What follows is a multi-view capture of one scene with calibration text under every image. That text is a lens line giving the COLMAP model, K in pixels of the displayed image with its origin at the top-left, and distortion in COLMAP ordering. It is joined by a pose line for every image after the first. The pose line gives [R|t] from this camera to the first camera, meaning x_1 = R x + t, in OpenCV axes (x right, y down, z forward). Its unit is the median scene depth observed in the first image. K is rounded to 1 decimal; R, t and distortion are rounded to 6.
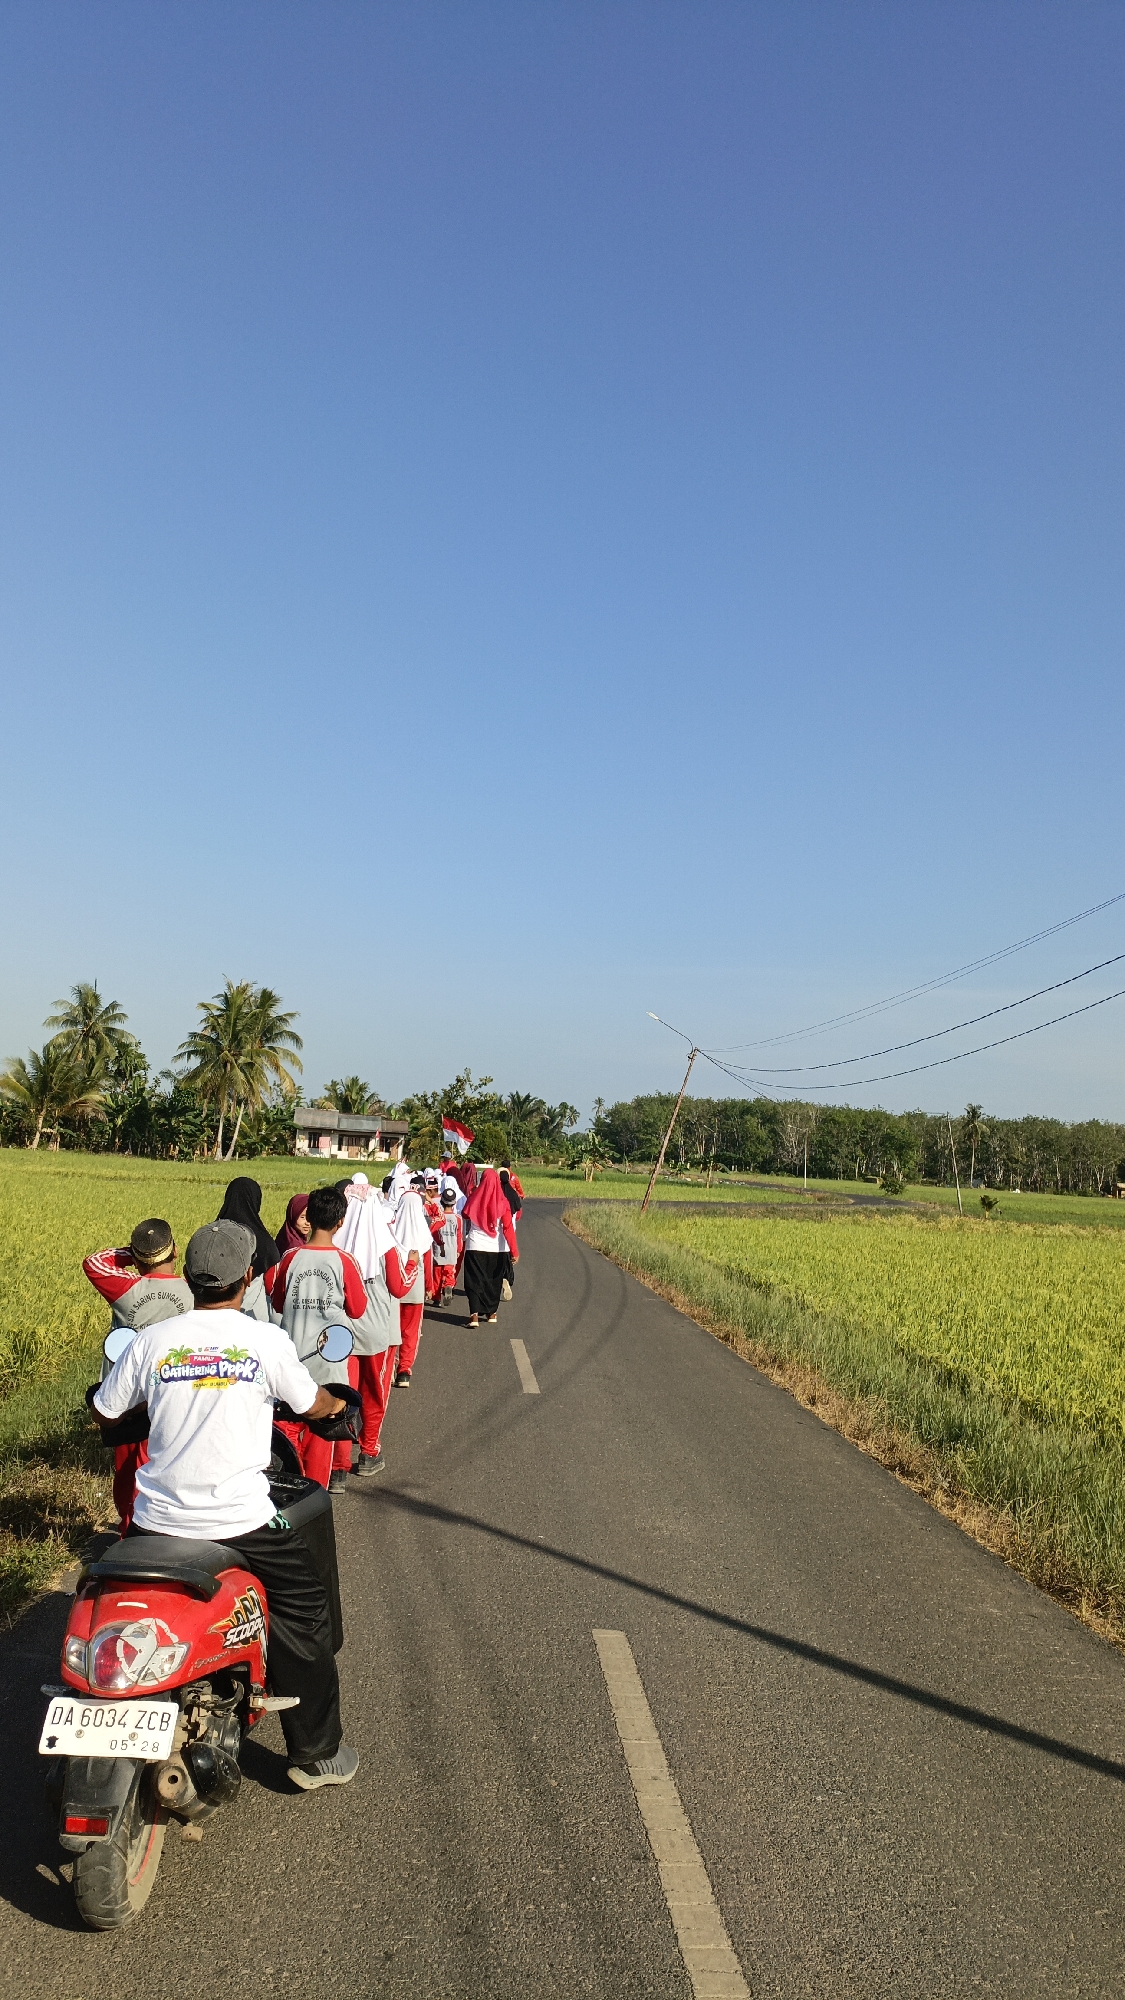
lens RADIAL K [[1382.7, 0, 562.5], [0, 1382.7, 1000.0], [0, 0, 1]] dist [0.045126, -0.081317]
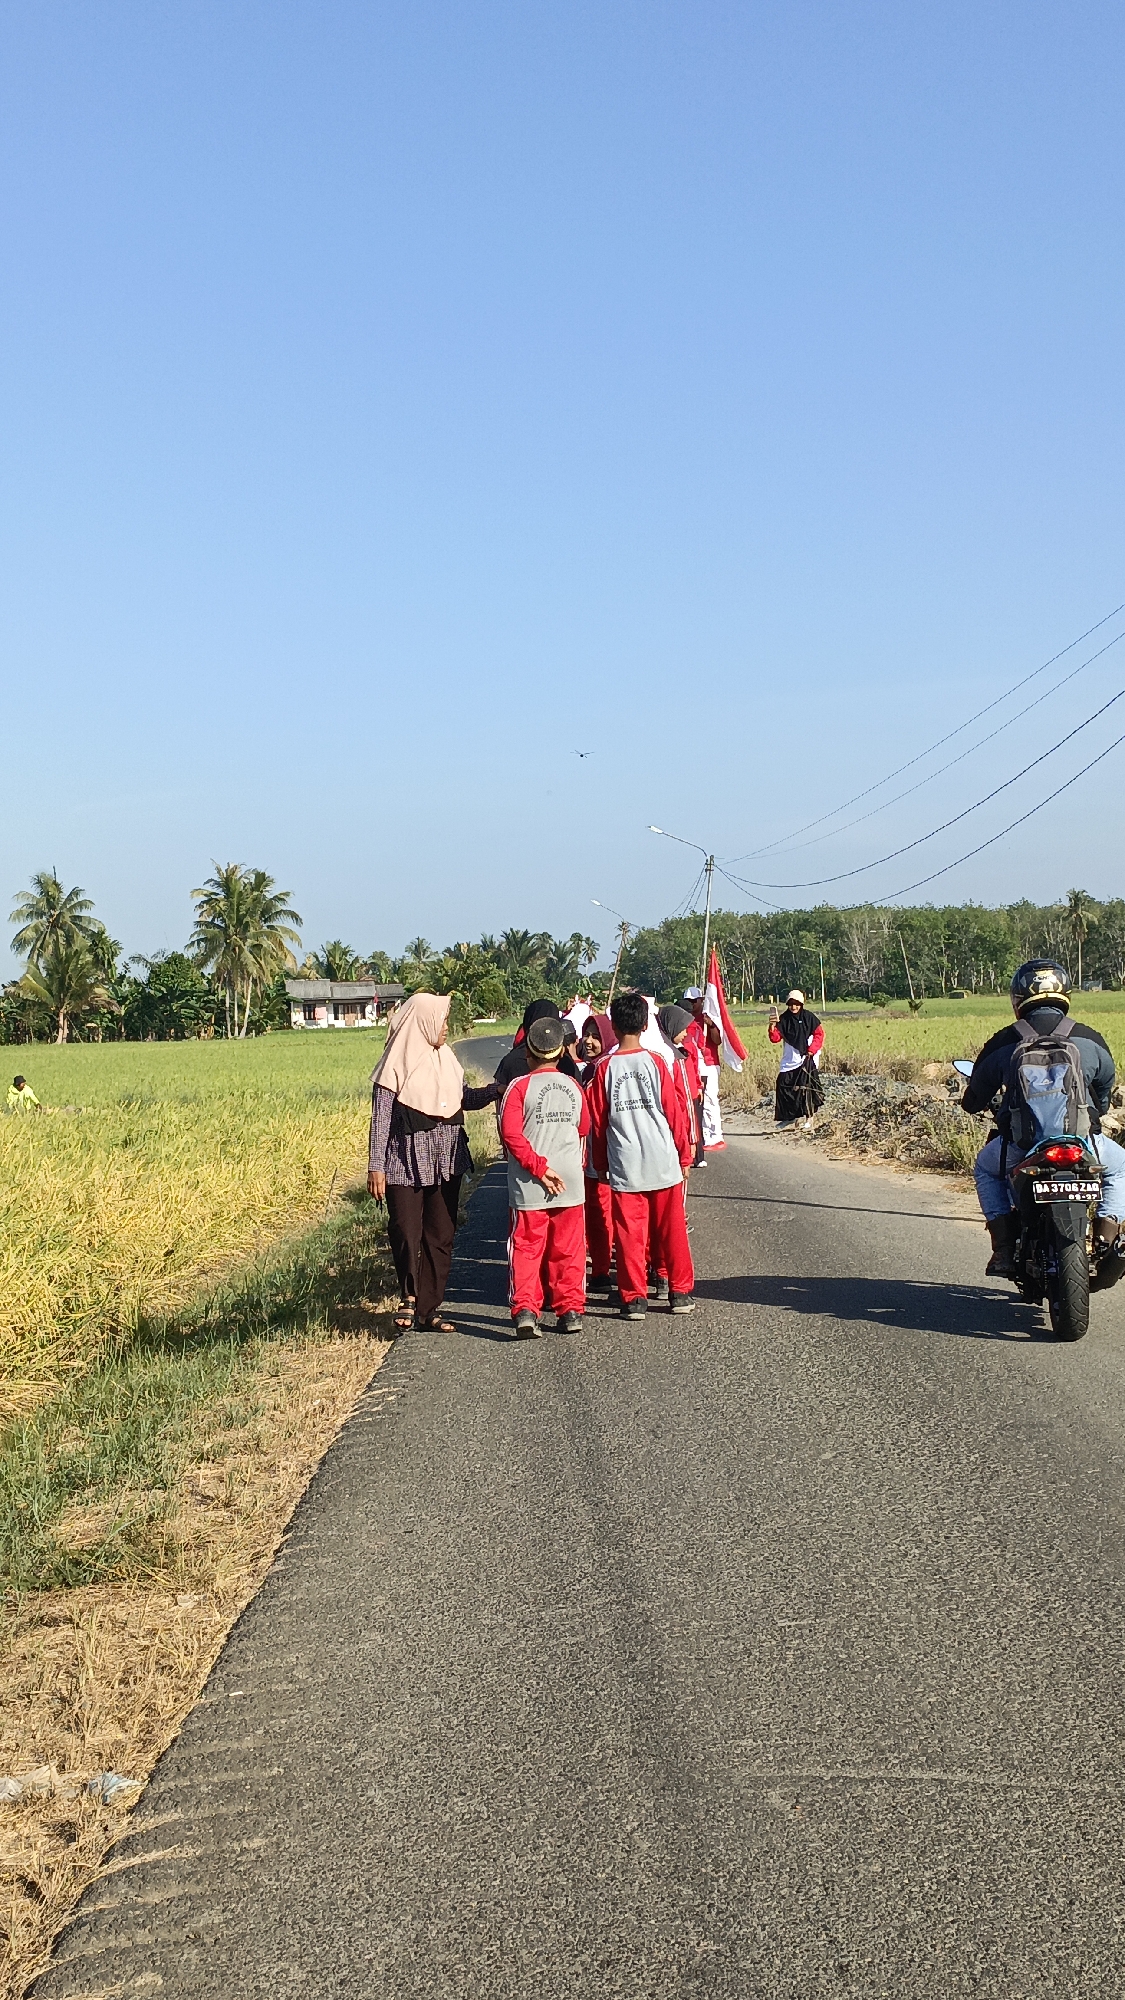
lens RADIAL K [[2235.1, 0, 562.5], [0, 2235.1, 1000.0], [0, 0, 1]] dist [0.001434, 0.000031]
pose [[0.994934, -0.099406, -0.015003, 0.020828], [0.100448, 0.989065, 0.107988, -0.054086], [0.004105, -0.108948, 0.994039, -0.515204]]
